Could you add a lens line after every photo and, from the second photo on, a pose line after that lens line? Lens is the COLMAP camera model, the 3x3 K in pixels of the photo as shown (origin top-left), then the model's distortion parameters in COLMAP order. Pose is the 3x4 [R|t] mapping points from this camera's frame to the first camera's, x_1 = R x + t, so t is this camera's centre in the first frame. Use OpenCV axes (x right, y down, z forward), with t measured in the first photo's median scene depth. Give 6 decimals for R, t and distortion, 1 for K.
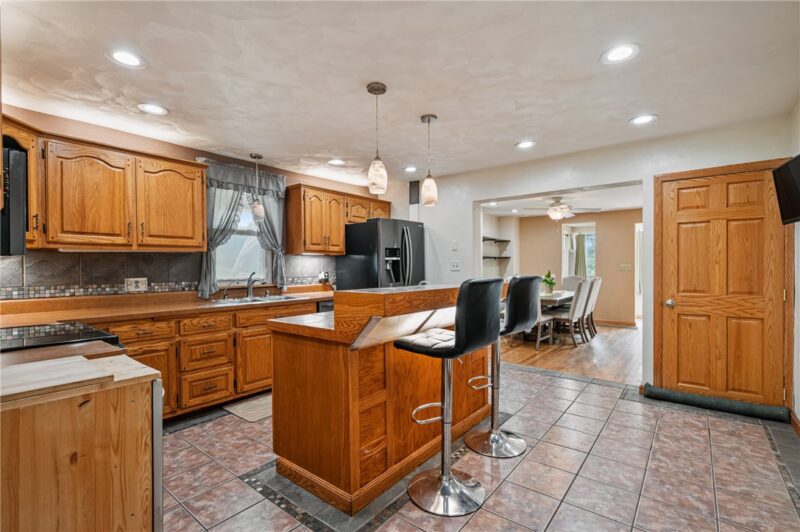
lens RADIAL K [[356.7, 0, 397.5], [0, 356.7, 270.7], [0, 0, 1]] dist [0.002170, 0.000729]
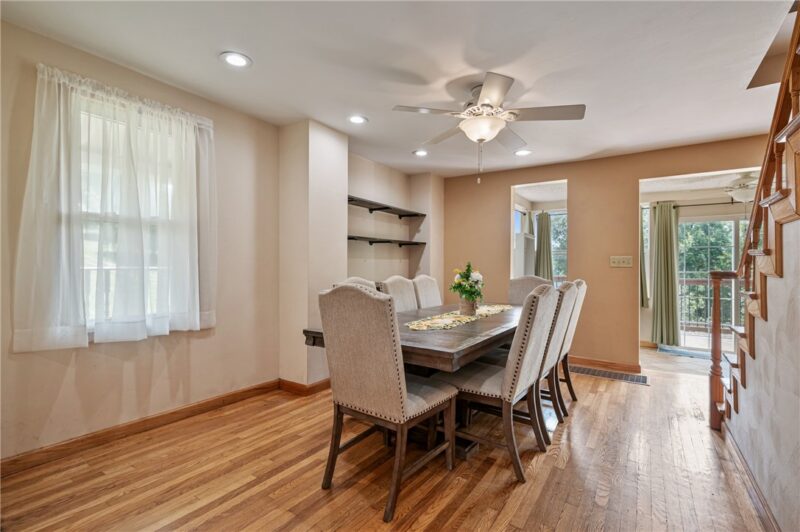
lens RADIAL K [[356.7, 0, 397.2], [0, 356.7, 265.3], [0, 0, 1]] dist [0.002170, 0.000729]
pose [[0.997304, 0.016561, 0.071484, 0.249822], [-0.015621, 0.999784, -0.013697, 0.007438], [-0.071696, 0.012543, 0.997348, 0.464158]]
